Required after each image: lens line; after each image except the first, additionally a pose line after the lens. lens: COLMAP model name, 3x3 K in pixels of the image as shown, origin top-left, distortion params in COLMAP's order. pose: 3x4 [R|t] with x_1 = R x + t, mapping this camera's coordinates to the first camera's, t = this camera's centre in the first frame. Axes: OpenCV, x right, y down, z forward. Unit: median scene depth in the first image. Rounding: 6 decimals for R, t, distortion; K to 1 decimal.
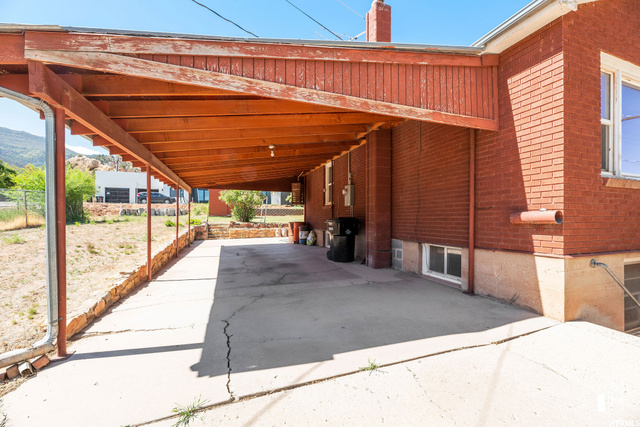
lens RADIAL K [[255.0, 0, 327.5], [0, 255.0, 221.3], [0, 0, 1]] dist [-0.001174, 0.000614]
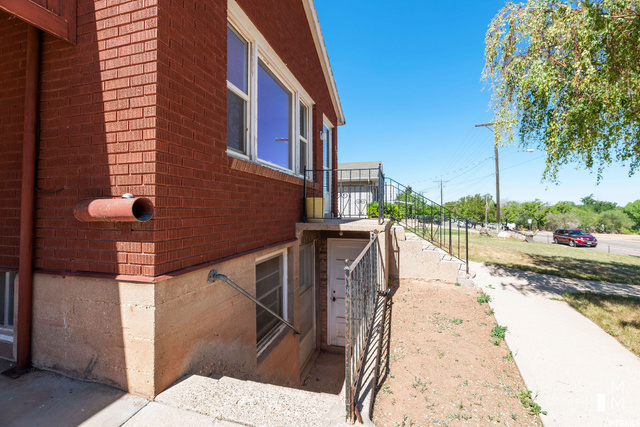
lens RADIAL K [[255.0, 0, 322.0], [0, 255.0, 208.7], [0, 0, 1]] dist [-0.001174, 0.000614]
pose [[0.592317, 0.000534, 0.805705, 0.621714], [0.010541, 0.999909, -0.008412, -0.008760], [-0.805636, 0.013475, 0.592257, 0.326172]]
